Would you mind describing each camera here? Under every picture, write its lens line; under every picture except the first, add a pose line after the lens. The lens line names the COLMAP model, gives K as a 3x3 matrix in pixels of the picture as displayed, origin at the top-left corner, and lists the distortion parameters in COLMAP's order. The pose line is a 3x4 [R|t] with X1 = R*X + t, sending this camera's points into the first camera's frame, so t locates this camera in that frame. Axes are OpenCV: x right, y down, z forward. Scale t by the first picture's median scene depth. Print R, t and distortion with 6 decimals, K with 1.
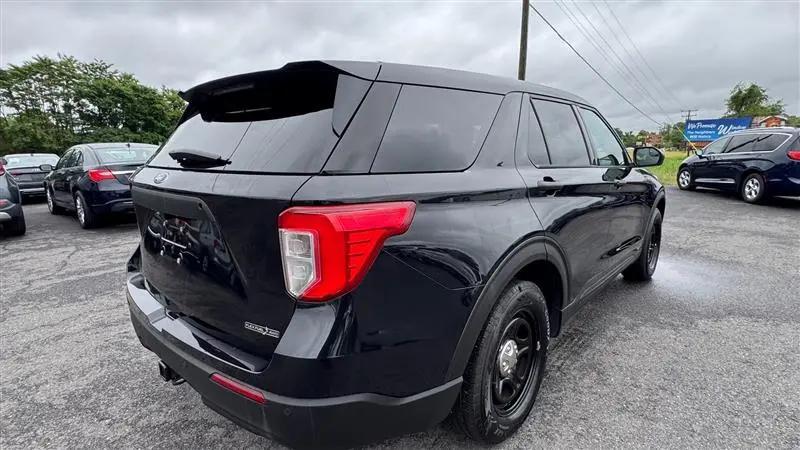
lens RADIAL K [[399.1, 0, 402.0], [0, 399.1, 231.0], [0, 0, 1]] dist [-0.005596, 0.002267]
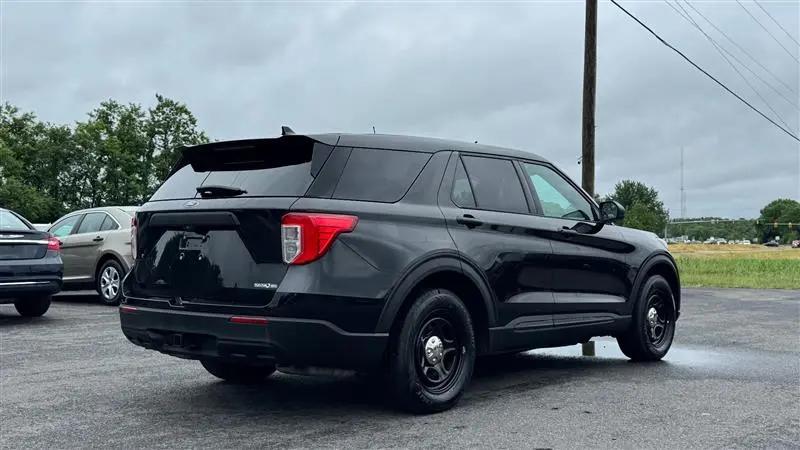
lens RADIAL K [[839.1, 0, 396.6], [0, 839.1, 230.7], [0, 0, 1]] dist [0.067820, 0.000000]
pose [[0.999830, 0.012610, 0.013458, 0.106935], [-0.009513, 0.977776, -0.209438, 0.517788], [-0.015800, 0.209274, 0.977729, -1.744268]]
